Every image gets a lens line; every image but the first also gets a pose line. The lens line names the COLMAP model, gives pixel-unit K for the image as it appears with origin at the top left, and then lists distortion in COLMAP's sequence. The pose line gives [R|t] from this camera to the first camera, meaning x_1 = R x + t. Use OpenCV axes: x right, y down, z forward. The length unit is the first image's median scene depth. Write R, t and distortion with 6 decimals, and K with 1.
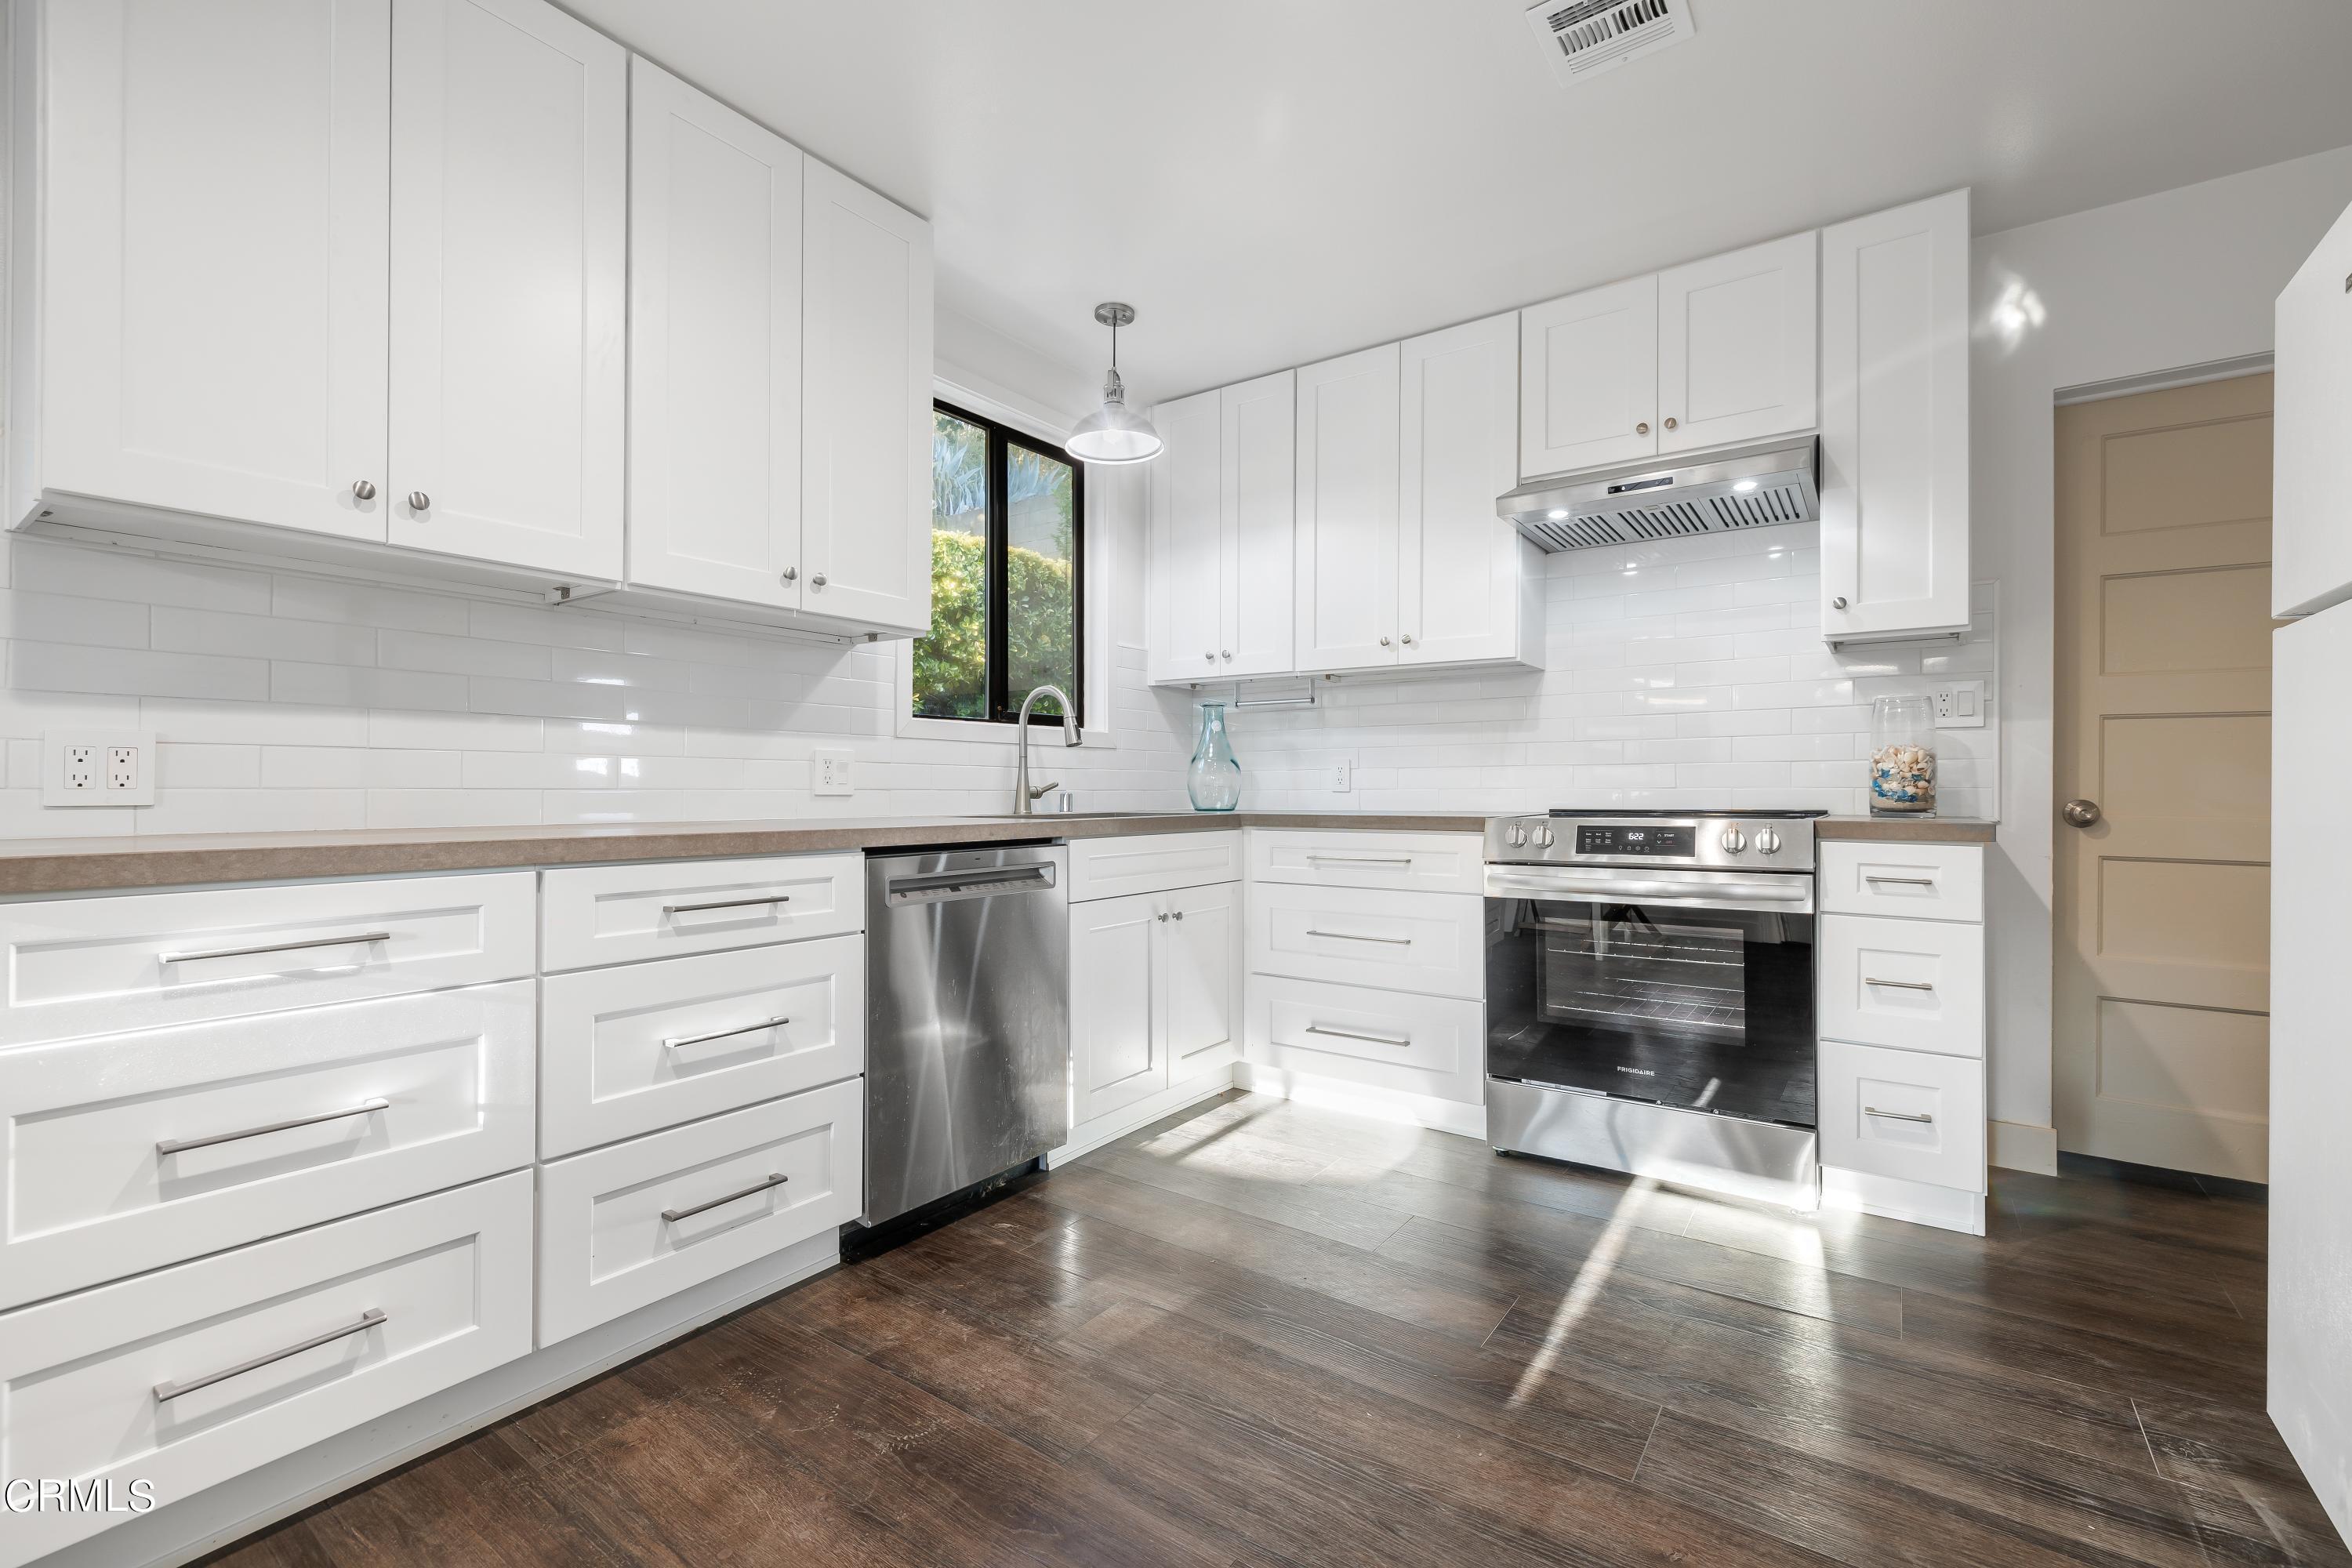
lens RADIAL K [[1001.4, 0, 1177.4], [0, 1001.4, 785.3], [0, 0, 1]] dist [0.000781, 0.000345]
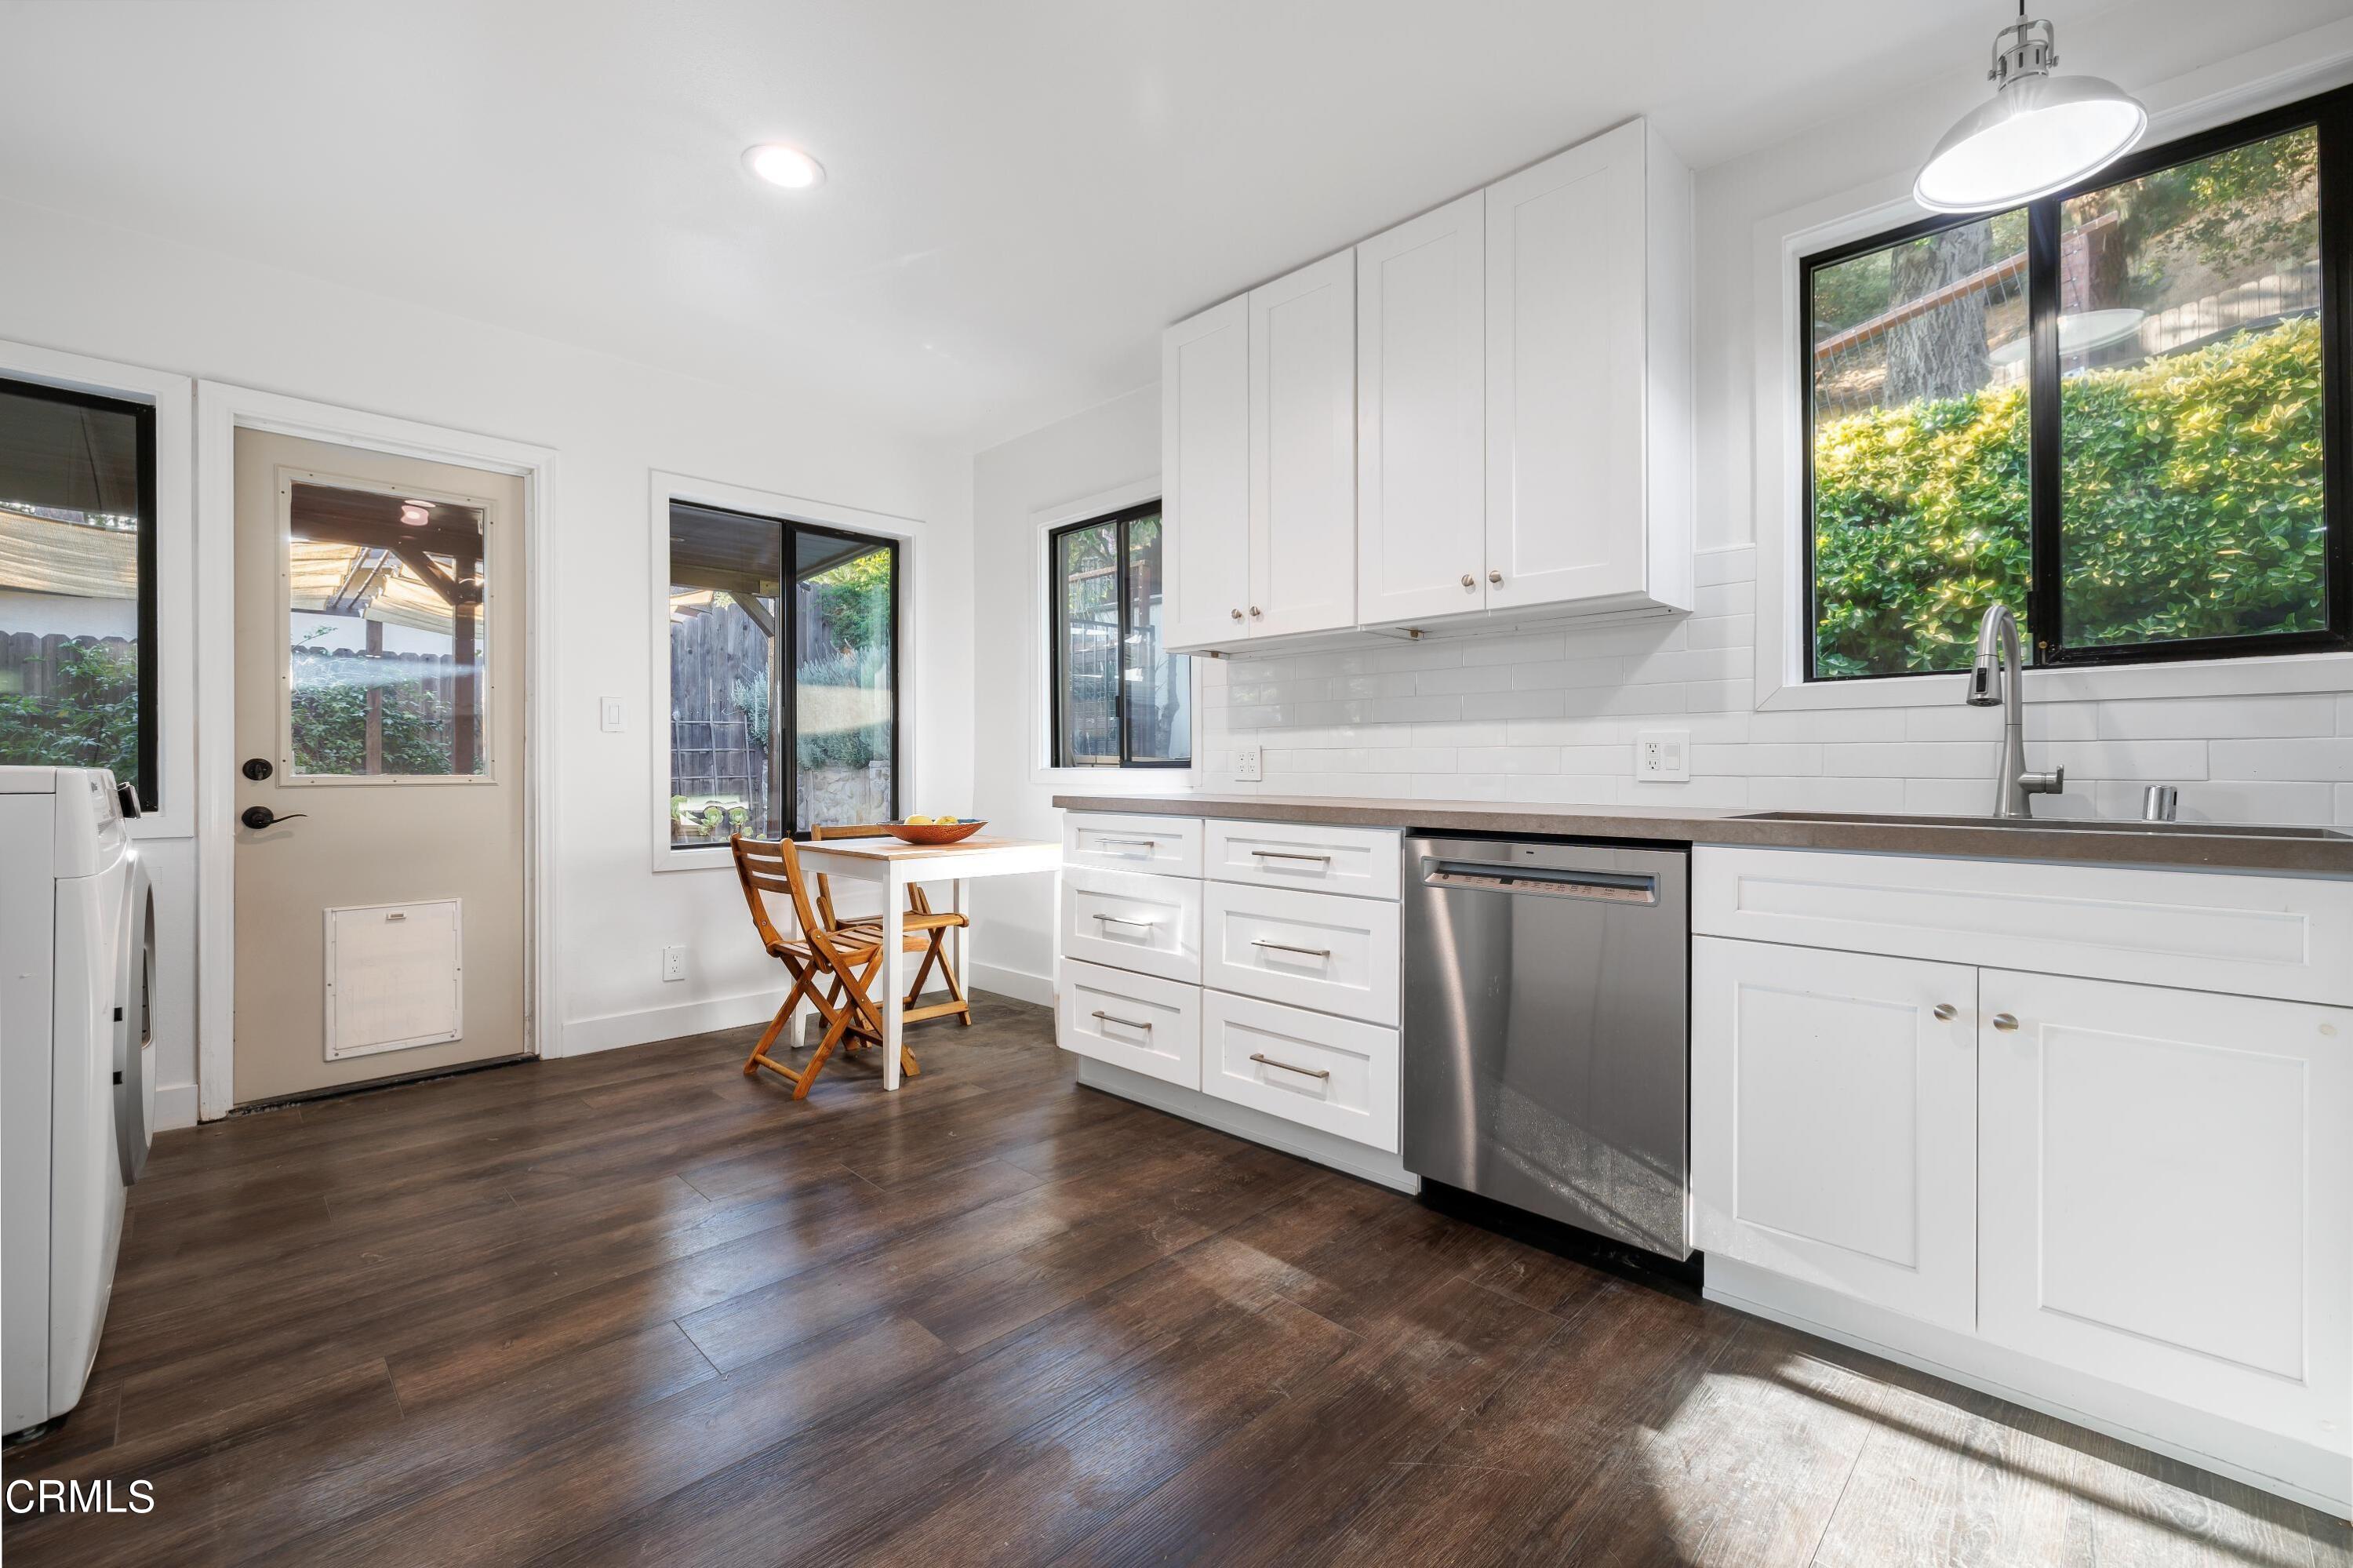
lens RADIAL K [[1001.8, 0, 1185.8], [0, 1001.8, 769.4], [0, 0, 1]] dist [0.000781, 0.000345]
pose [[-0.155855, -0.001625, -0.987779, 0.842468], [-0.001304, 0.999998, -0.001439, 0.000533], [0.987779, 0.001064, -0.155856, 0.952813]]
